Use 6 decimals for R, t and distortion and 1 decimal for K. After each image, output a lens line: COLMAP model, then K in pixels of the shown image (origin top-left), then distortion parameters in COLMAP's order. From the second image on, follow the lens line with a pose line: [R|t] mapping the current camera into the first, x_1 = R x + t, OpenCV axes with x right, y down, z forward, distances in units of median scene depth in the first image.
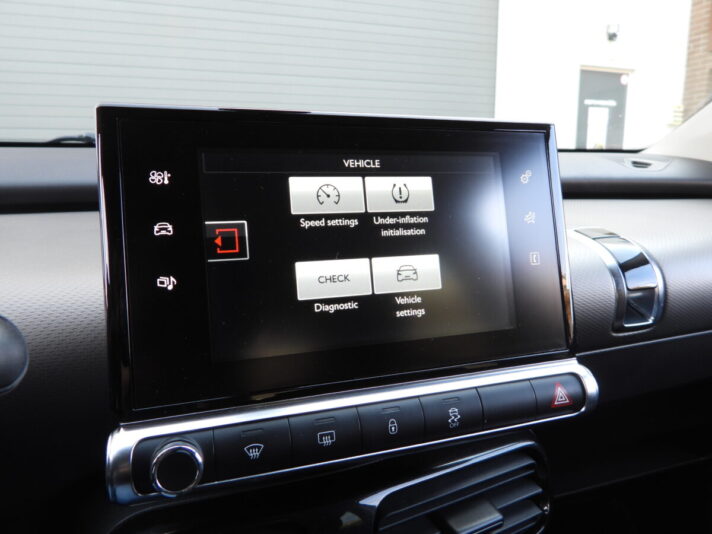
lens RADIAL K [[513.1, 0, 355.1], [0, 513.1, 266.9], [0, 0, 1]] dist [-0.011010, 0.001117]
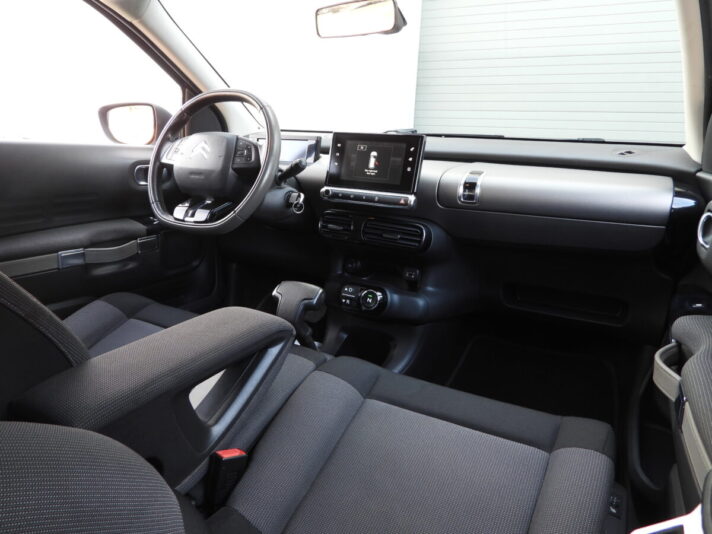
lens RADIAL K [[513.1, 0, 355.3], [0, 513.1, 270.9], [0, 0, 1]] dist [-0.011010, 0.001117]
pose [[0.666769, 0.222887, -0.711154, 3.232439], [-0.178048, 0.974240, 0.138406, 0.287028], [0.723684, 0.034334, 0.689277, -2.148352]]
